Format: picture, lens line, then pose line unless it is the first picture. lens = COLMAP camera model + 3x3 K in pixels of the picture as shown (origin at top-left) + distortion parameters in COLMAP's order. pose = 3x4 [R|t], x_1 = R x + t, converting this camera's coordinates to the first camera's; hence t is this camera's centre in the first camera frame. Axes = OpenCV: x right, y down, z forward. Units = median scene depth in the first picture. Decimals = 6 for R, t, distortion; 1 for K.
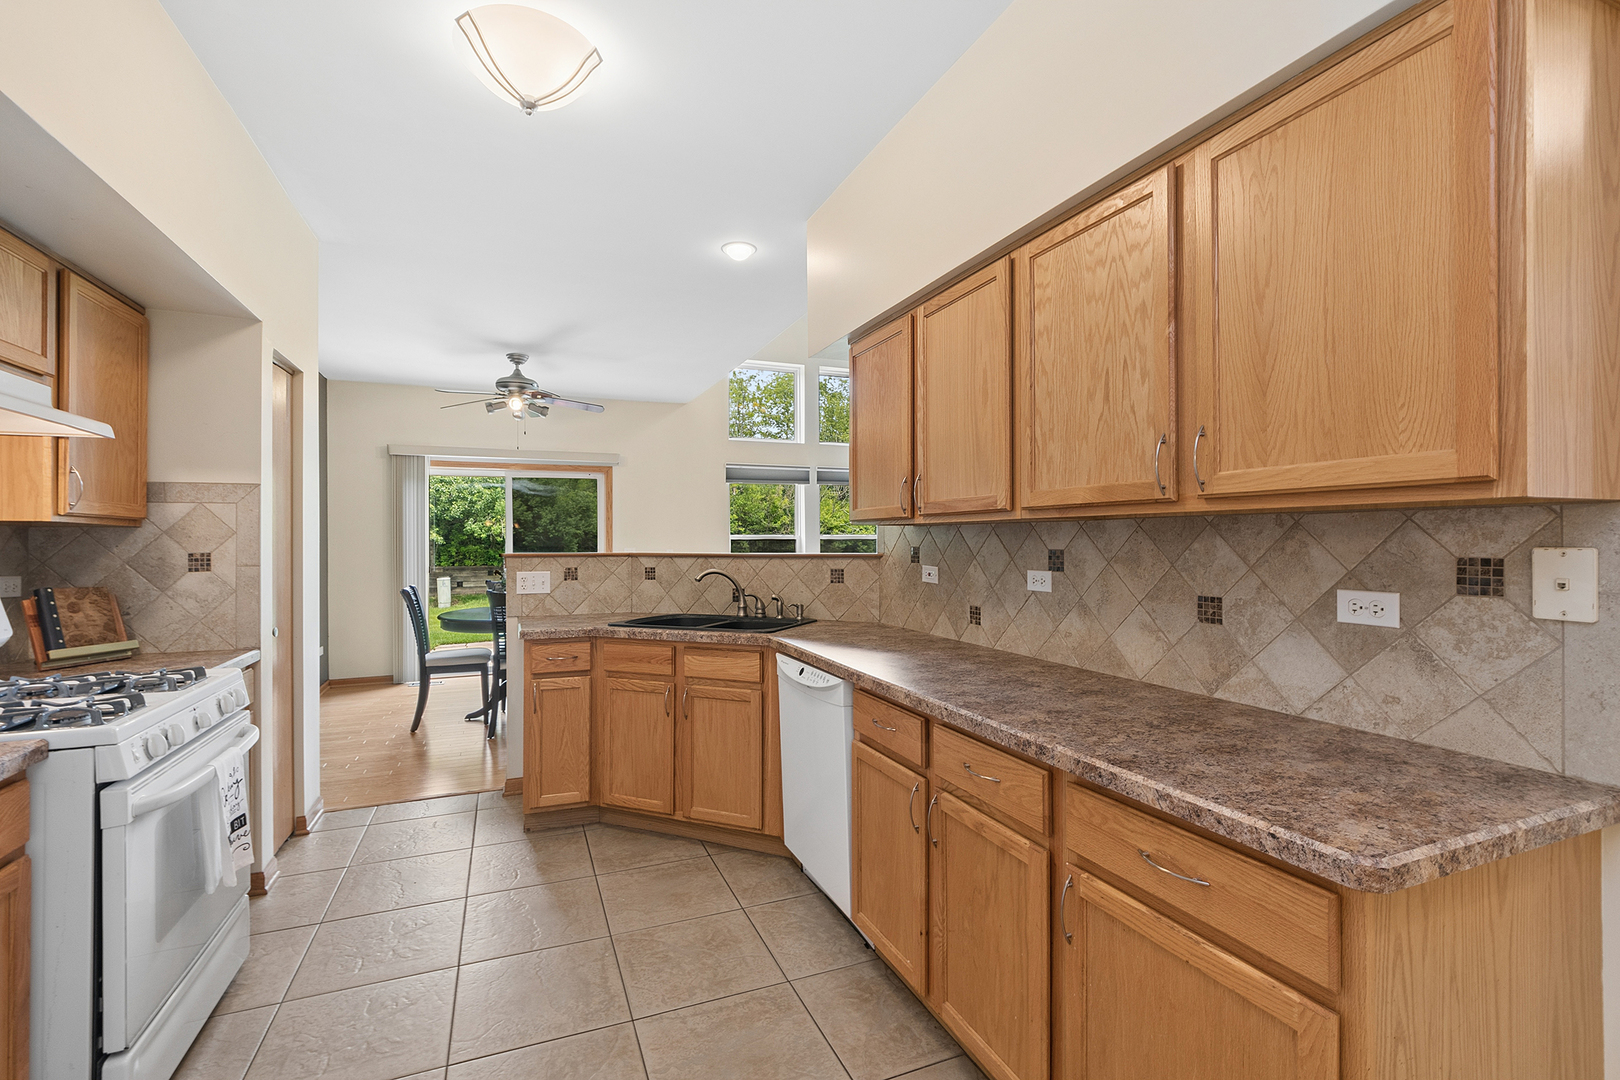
lens RADIAL K [[719.6, 0, 802.6], [0, 719.6, 535.8], [0, 0, 1]] dist [0.000800, -0.000322]
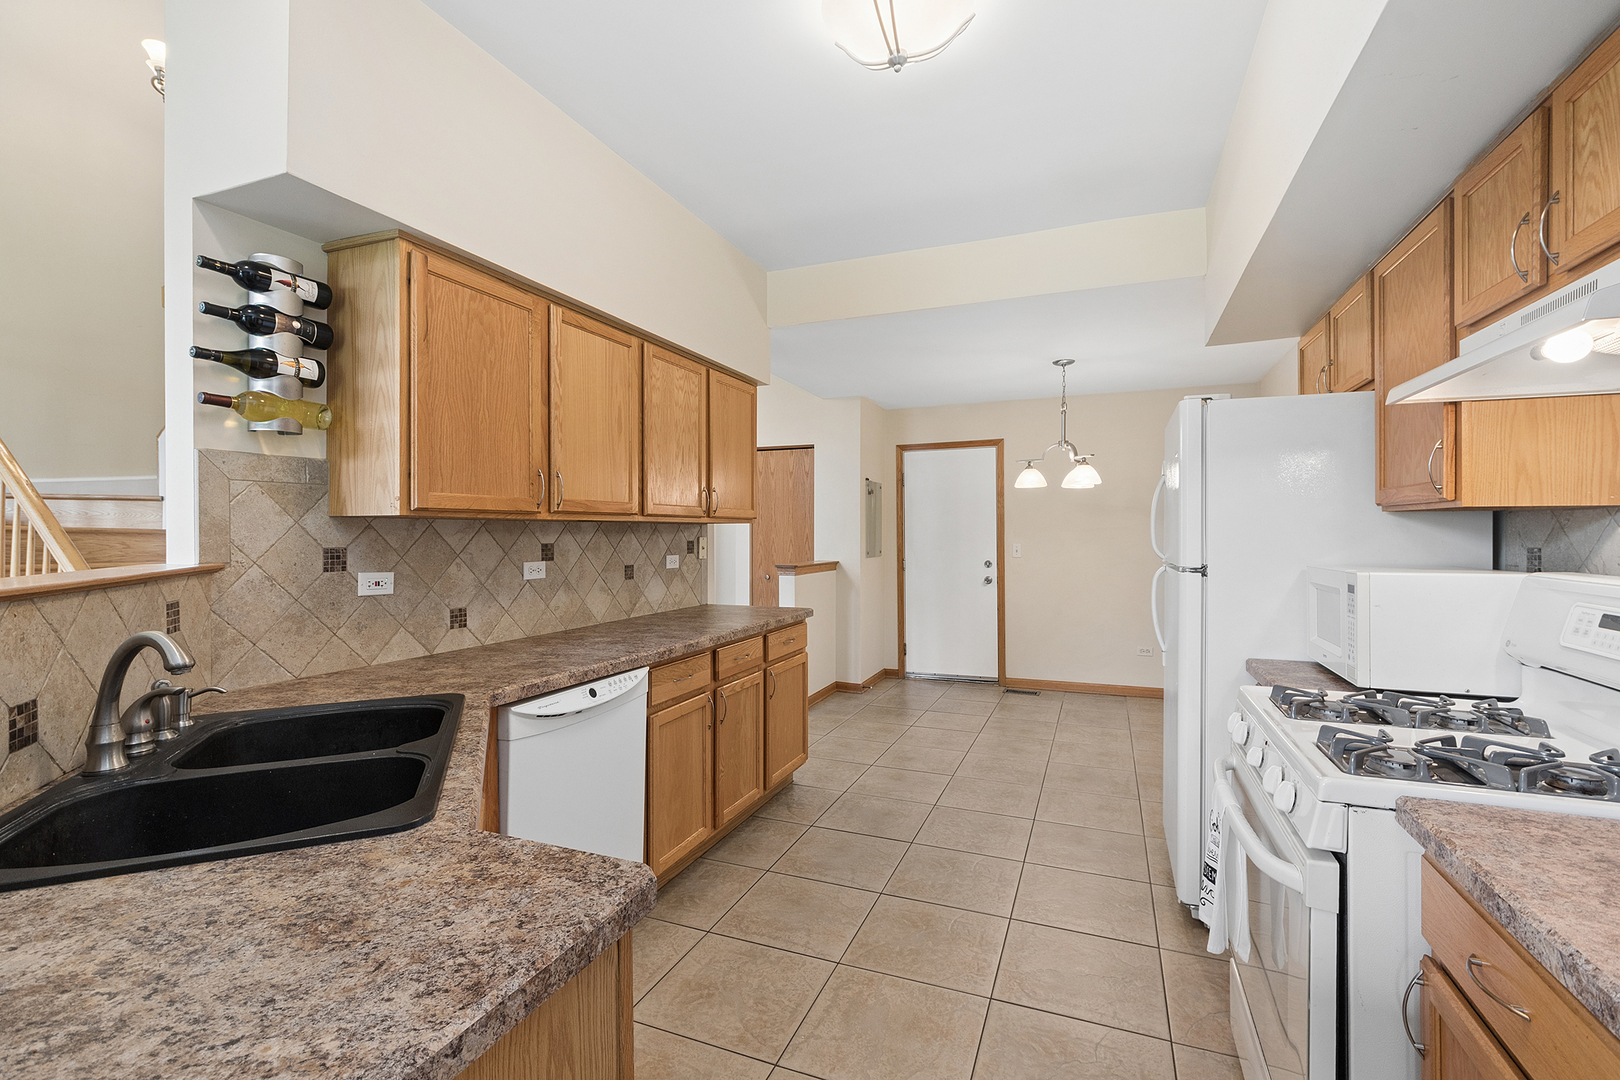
lens RADIAL K [[719.6, 0, 802.6], [0, 719.6, 535.8], [0, 0, 1]] dist [0.000800, -0.000322]
pose [[-0.709059, 0.003437, 0.705141, -0.657813], [0.003511, 0.999993, -0.001343, 0.006763], [-0.705140, 0.001524, -0.709066, 1.217891]]
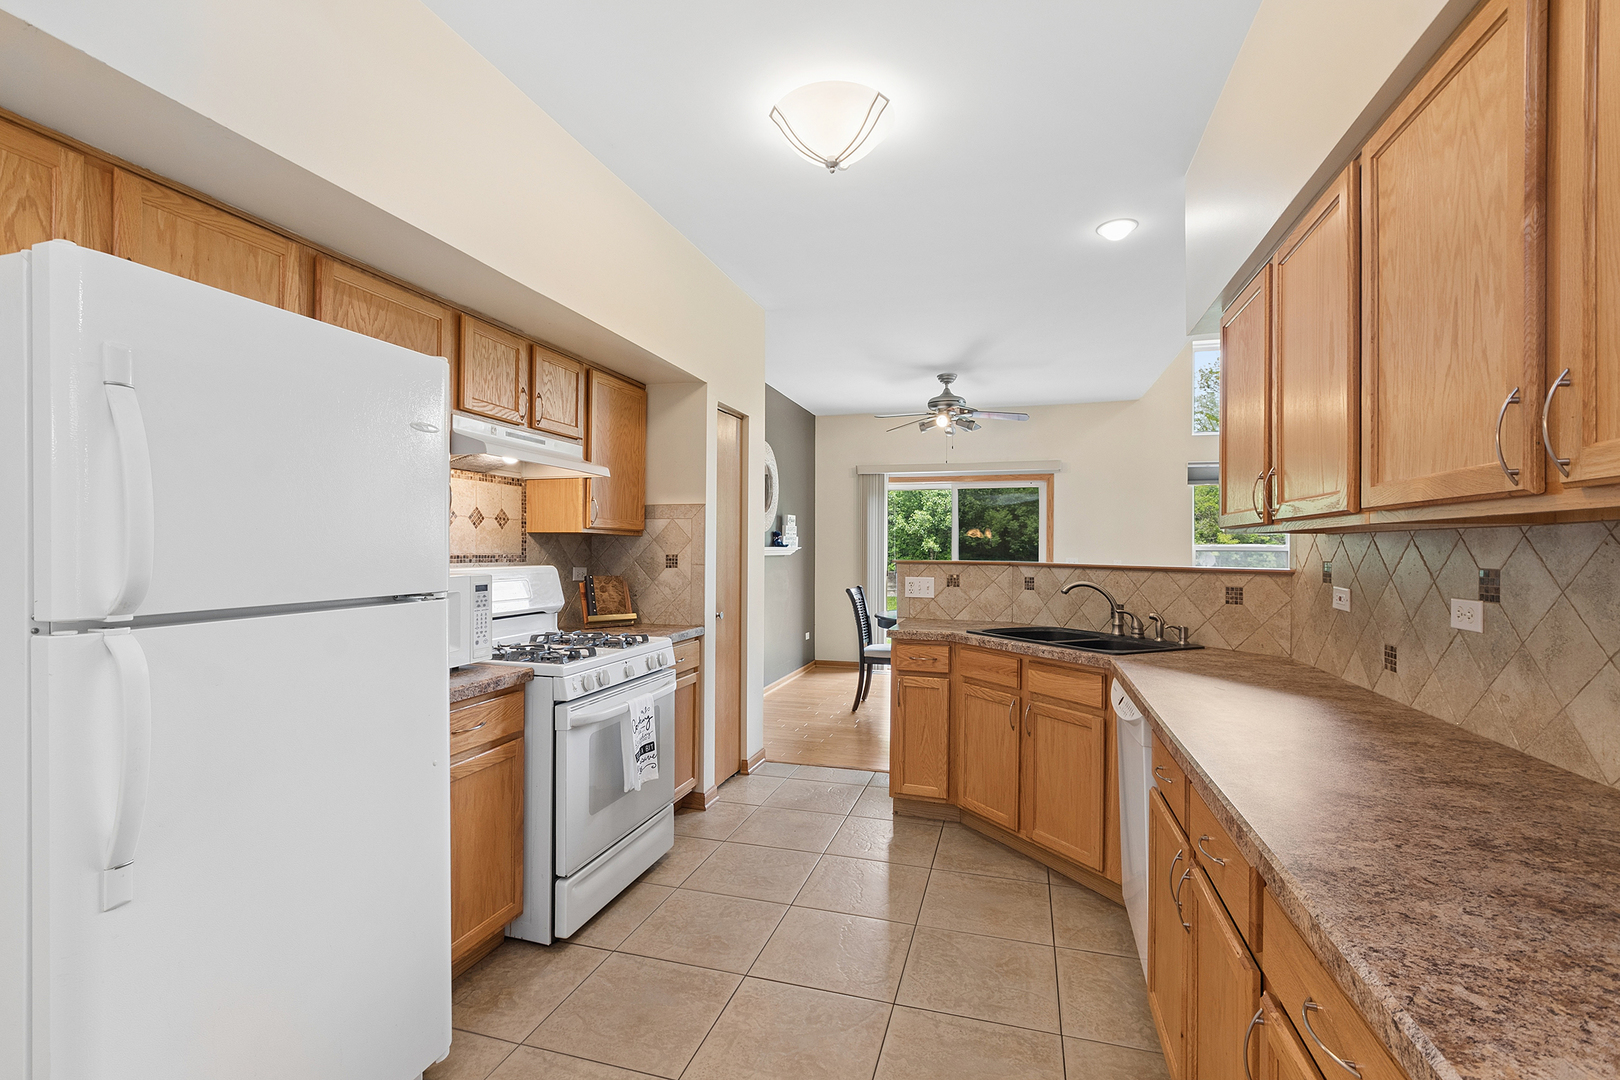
lens RADIAL K [[723.0, 0, 804.5], [0, 723.0, 544.2], [0, 0, 1]] dist [0.000900, -0.000439]
pose [[0.779679, 0.006854, -0.626142, 0.213082], [-0.007264, 0.999972, 0.001902, -0.000739], [0.626137, 0.003065, 0.779707, 0.059563]]
